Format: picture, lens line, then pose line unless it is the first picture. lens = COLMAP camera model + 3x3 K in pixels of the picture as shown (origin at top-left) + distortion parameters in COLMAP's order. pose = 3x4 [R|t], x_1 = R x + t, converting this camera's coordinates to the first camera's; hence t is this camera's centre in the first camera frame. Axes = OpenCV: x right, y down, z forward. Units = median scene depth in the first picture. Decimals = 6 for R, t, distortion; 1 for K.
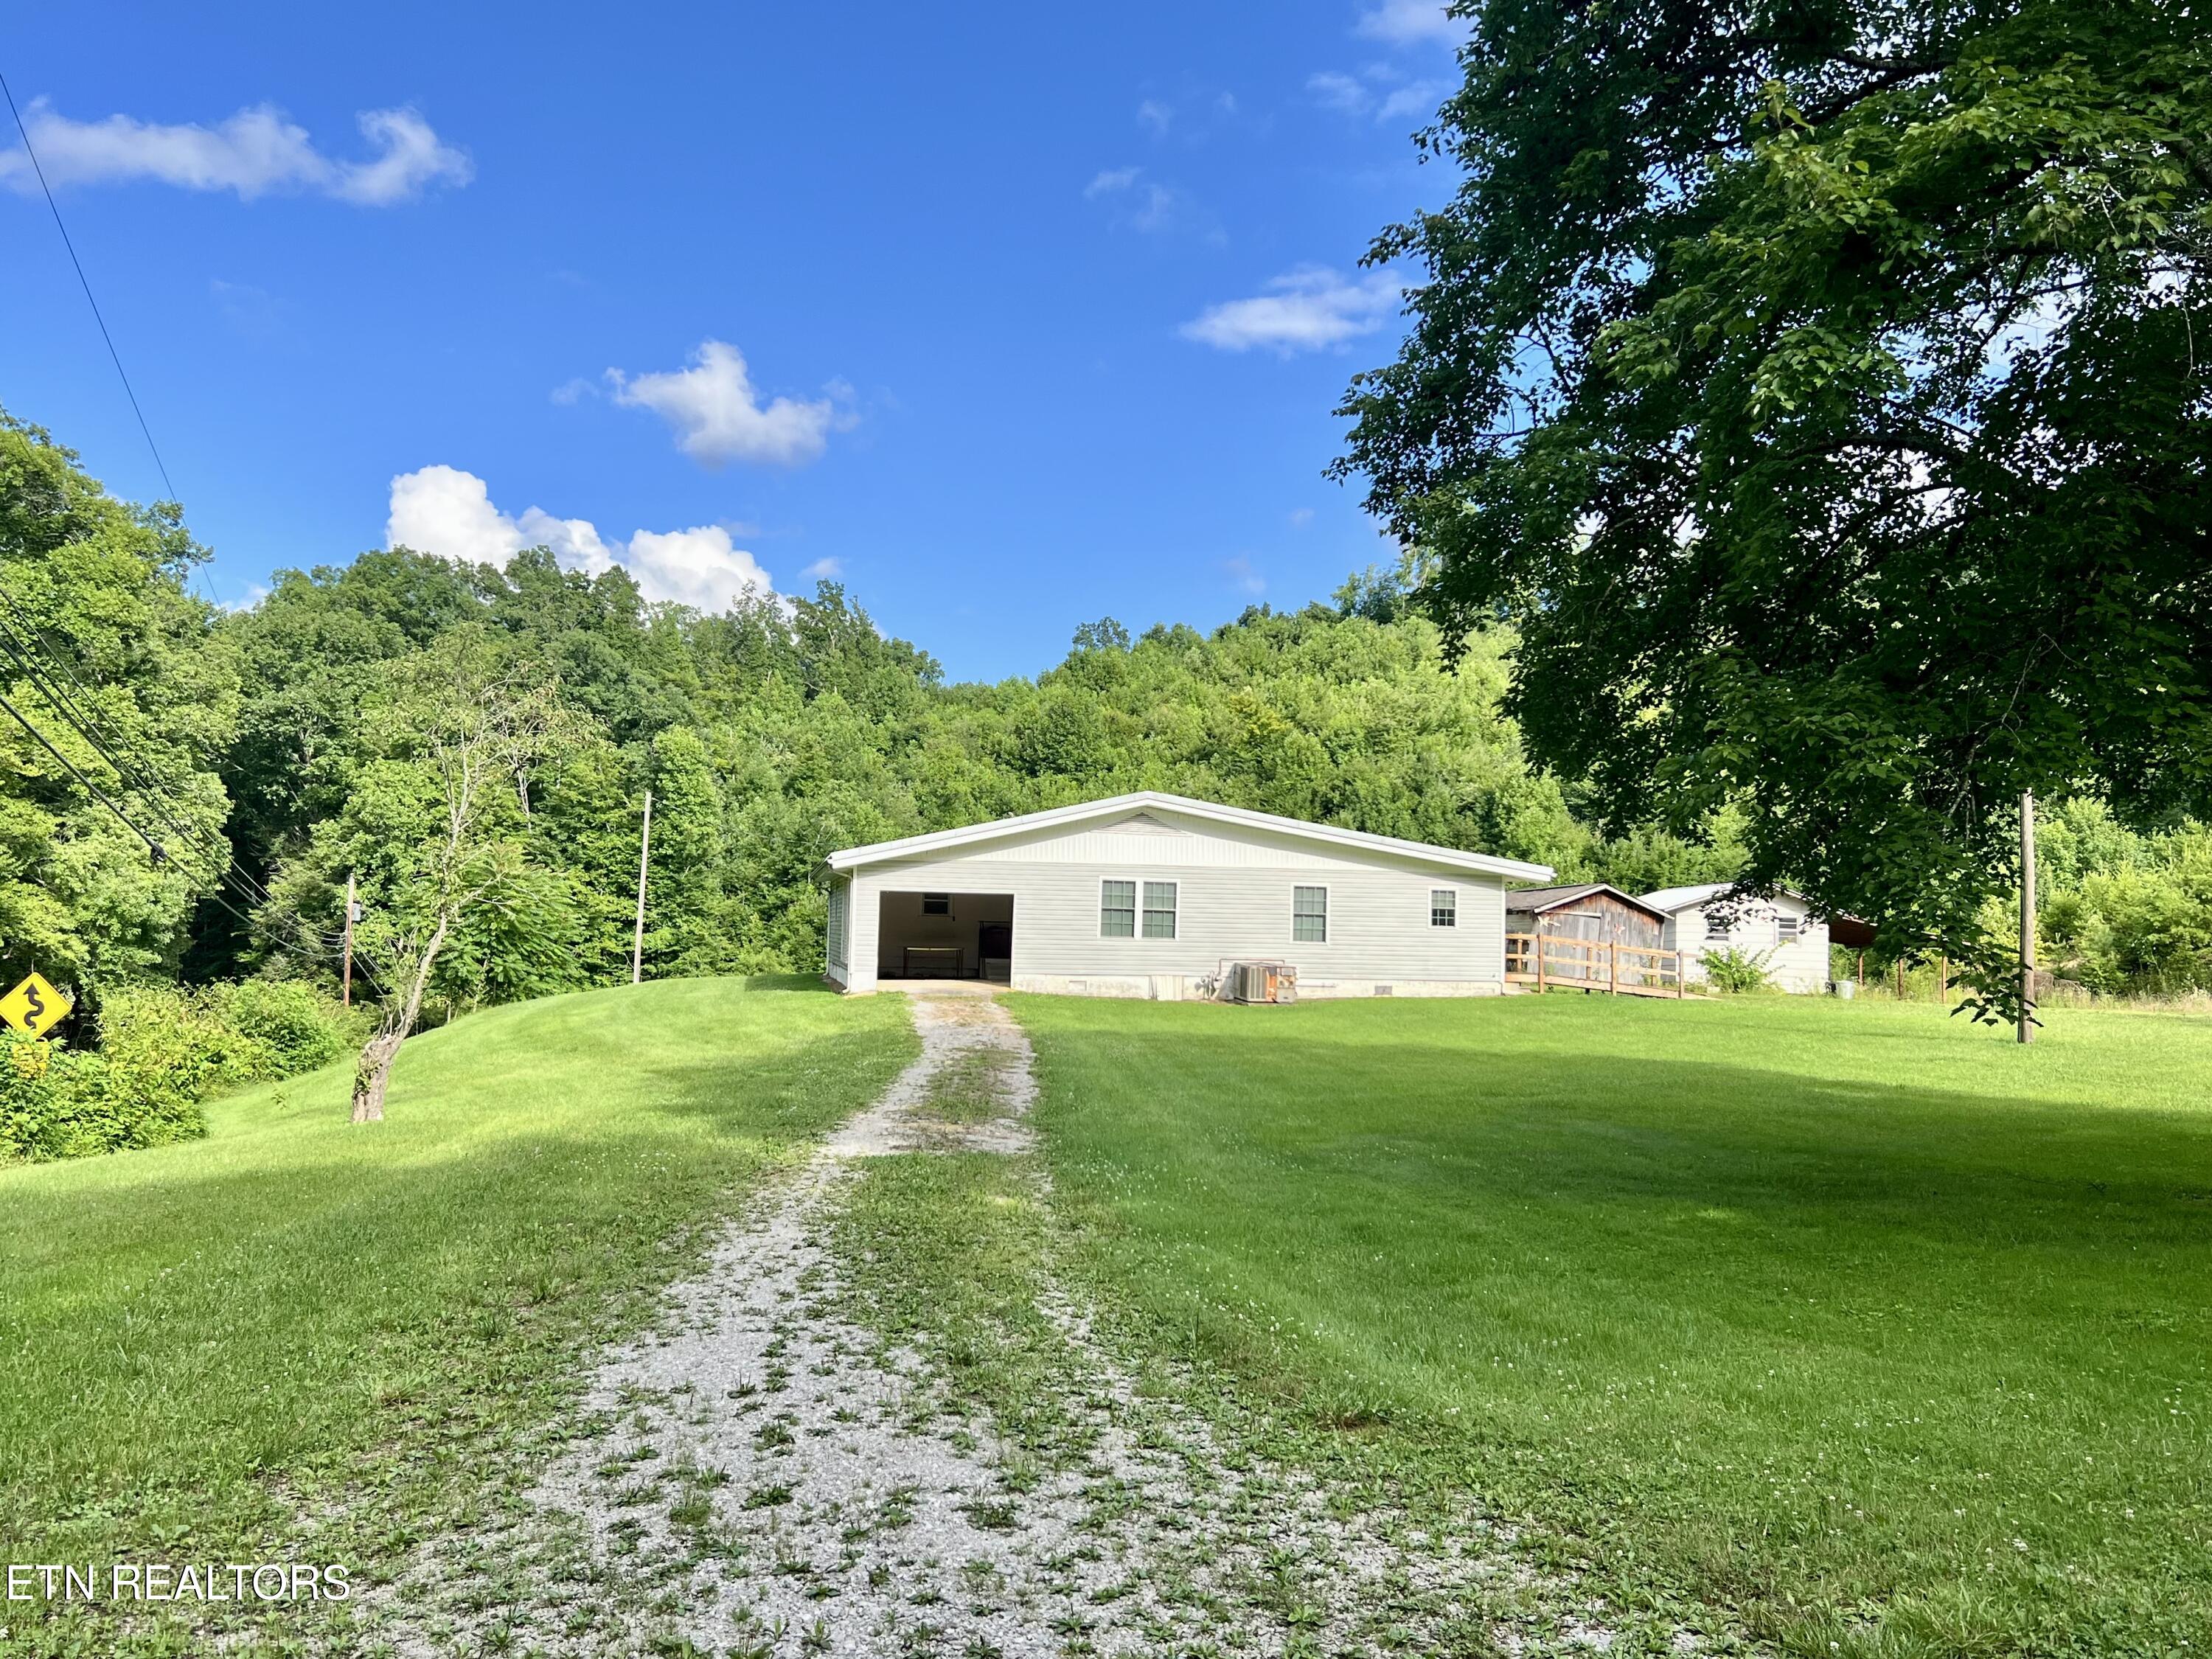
lens RADIAL K [[1938.6, 0, 1106.1], [0, 1938.6, 846.9], [0, 0, 1]] dist [0.111724, -0.000111]
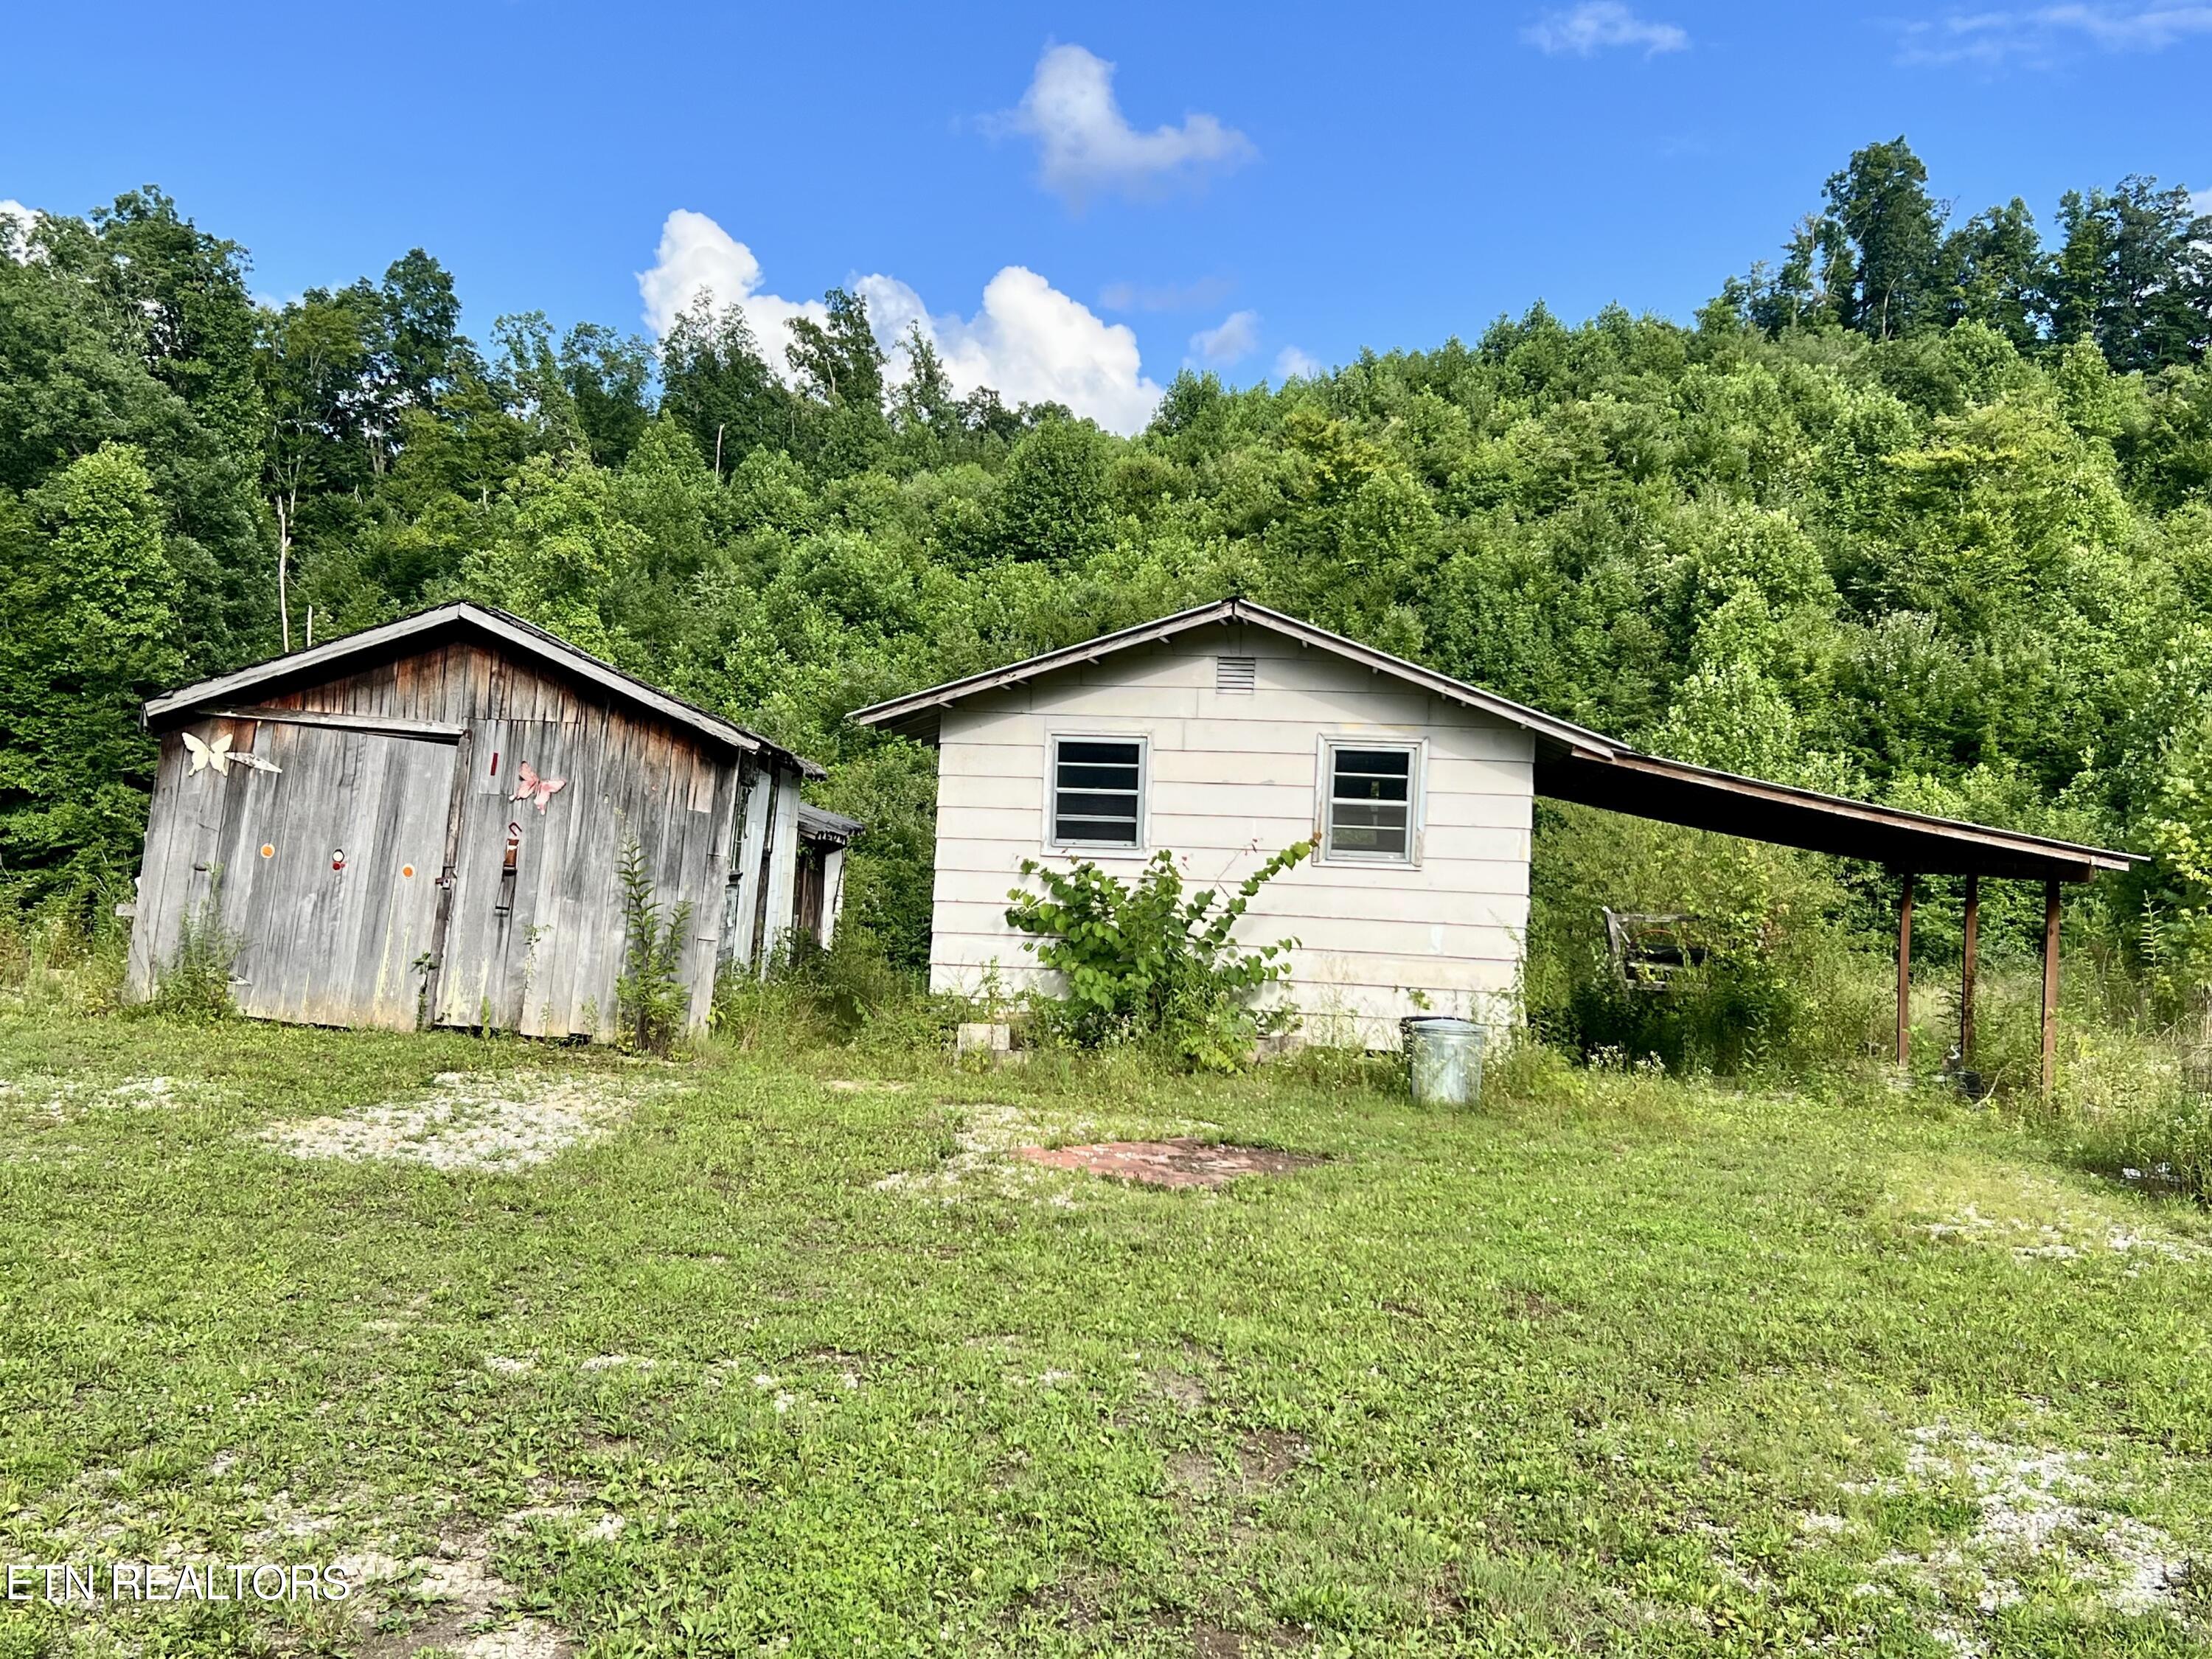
lens RADIAL K [[2443.0, 0, 1094.7], [0, 2443.0, 824.3], [0, 0, 1]] dist [0.094218, 0.000000]
pose [[0.979611, 0.012258, -0.200530, 0.201260], [-0.004267, 0.999181, 0.040231, 0.017477], [0.200859, -0.038555, 0.978861, 0.365735]]
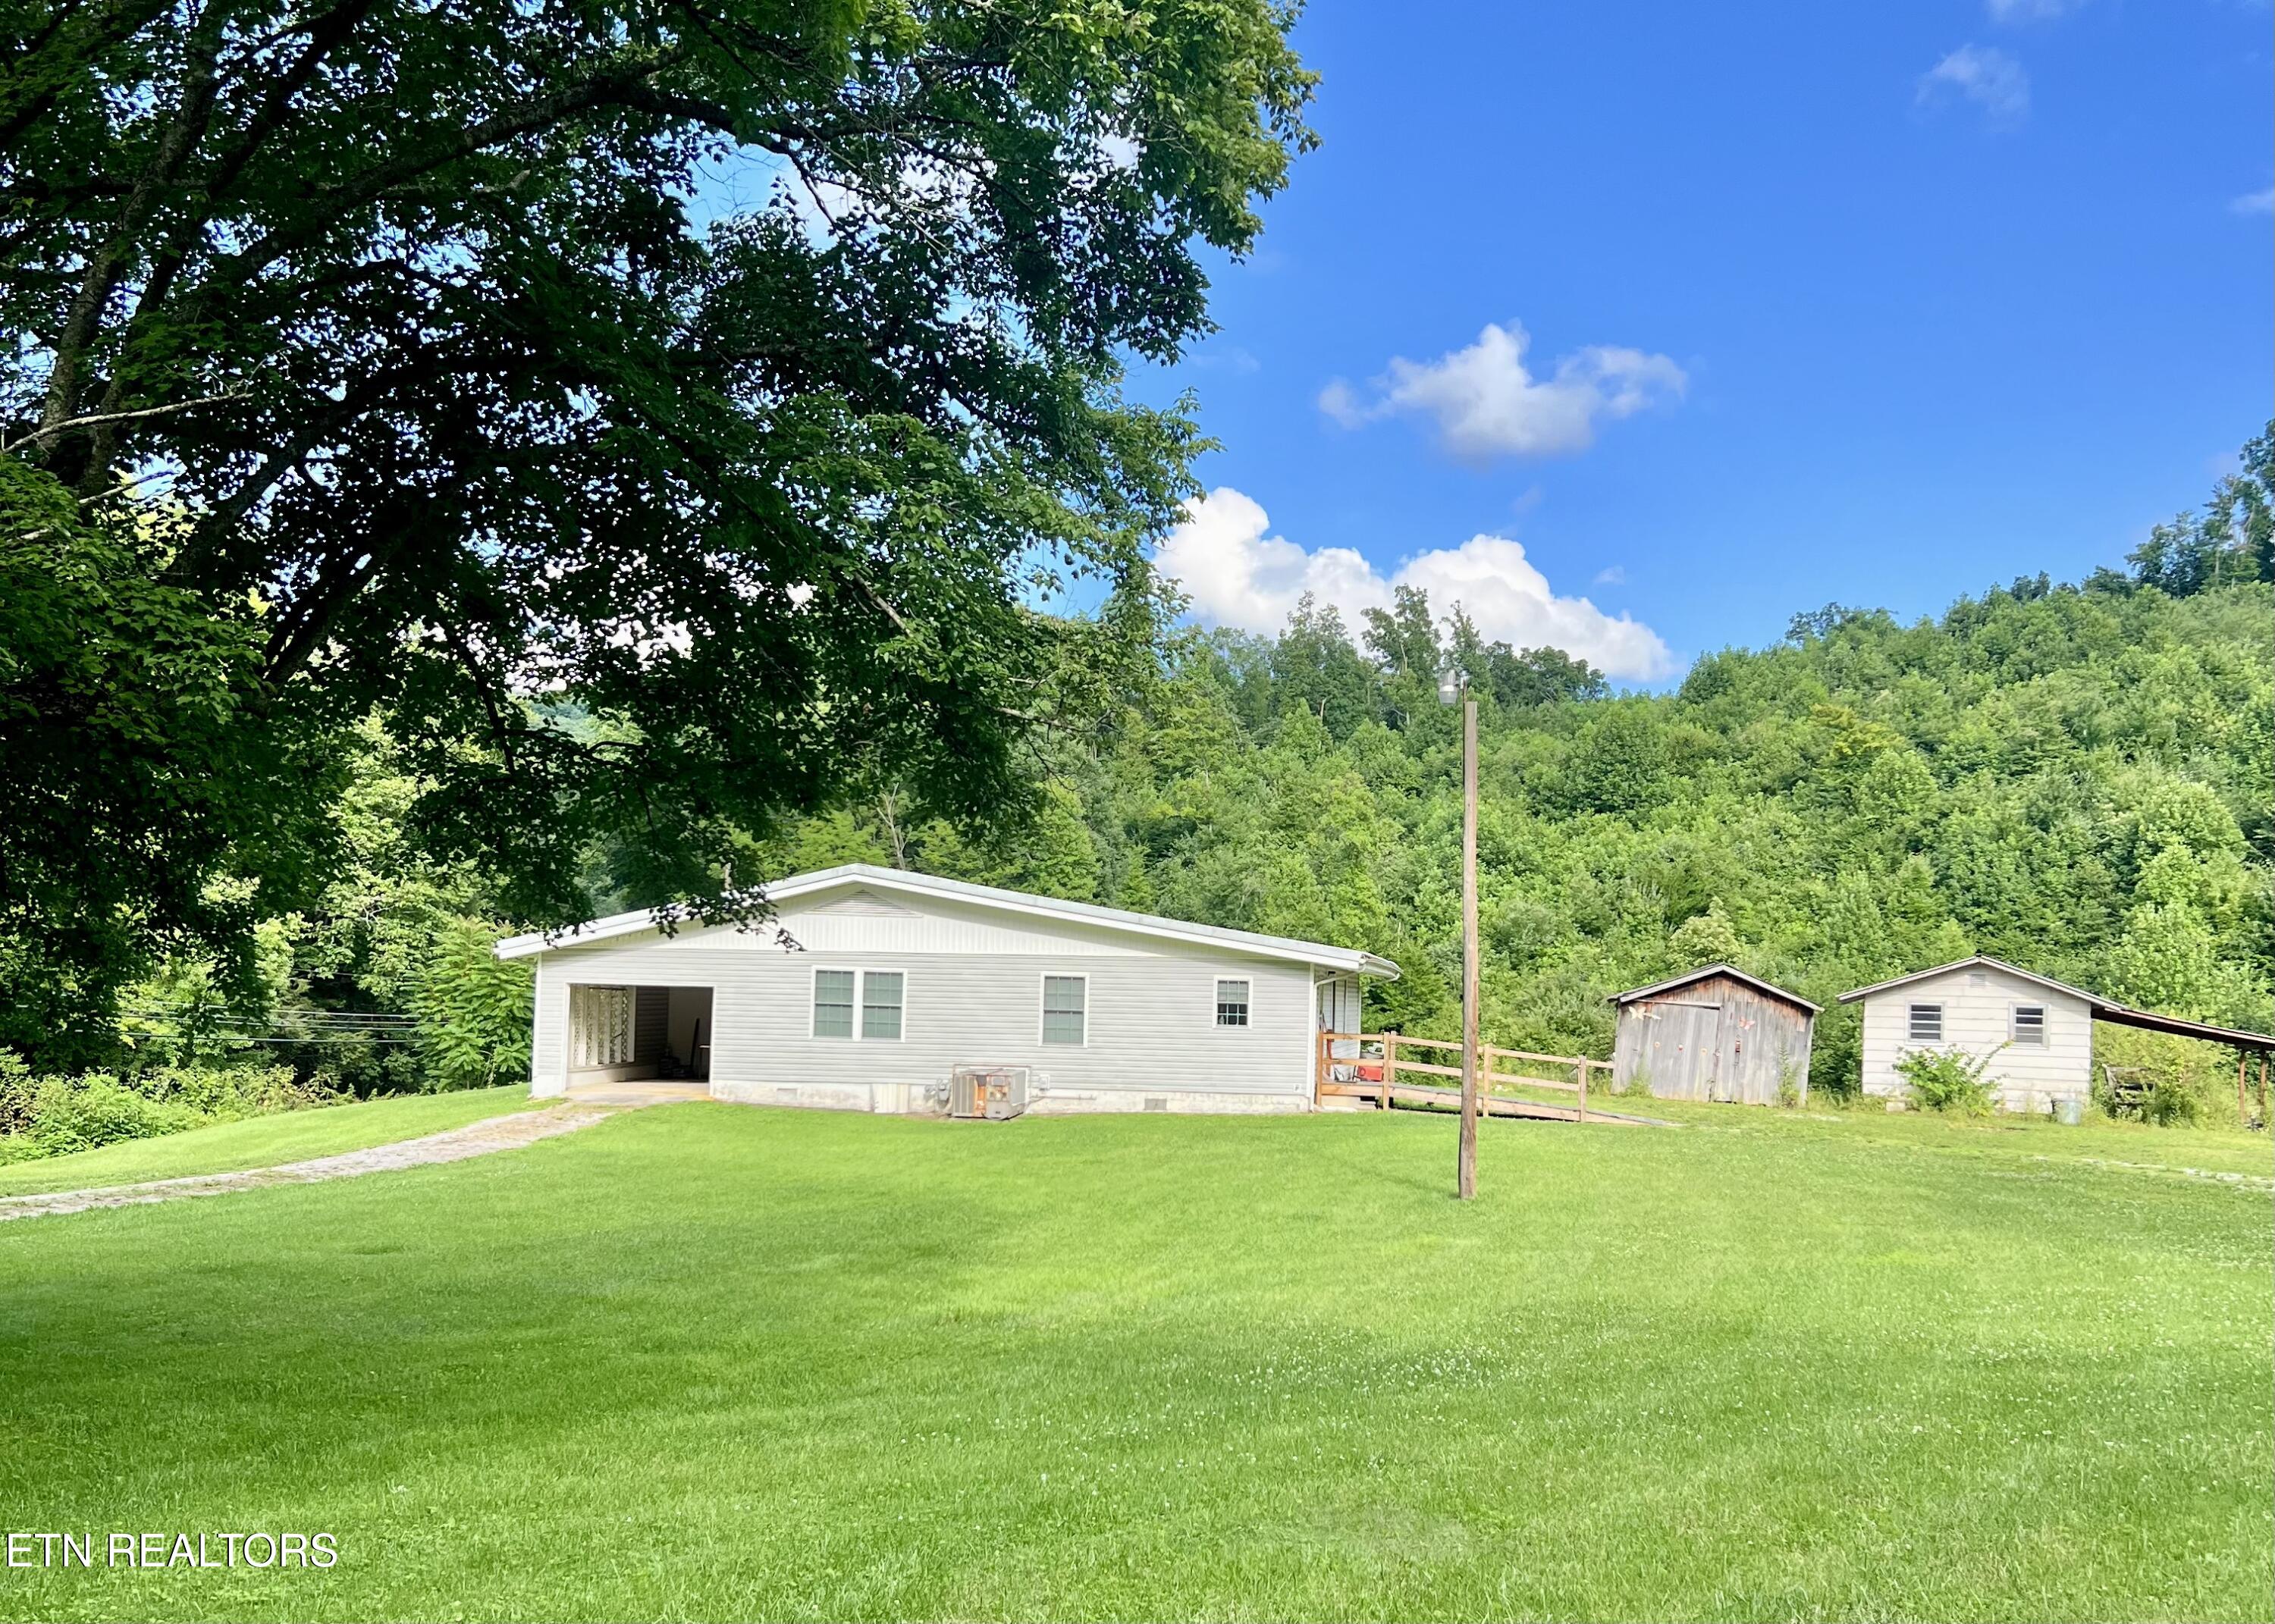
lens RADIAL K [[2315.9, 0, 1061.6], [0, 2315.9, 959.3], [0, 0, 1]] dist [0.016456, 0.000000]
pose [[0.923525, -0.003516, -0.383522, 0.185328], [0.013533, 0.999634, 0.023422, -0.003659], [0.383300, -0.026821, 0.923235, 0.039933]]
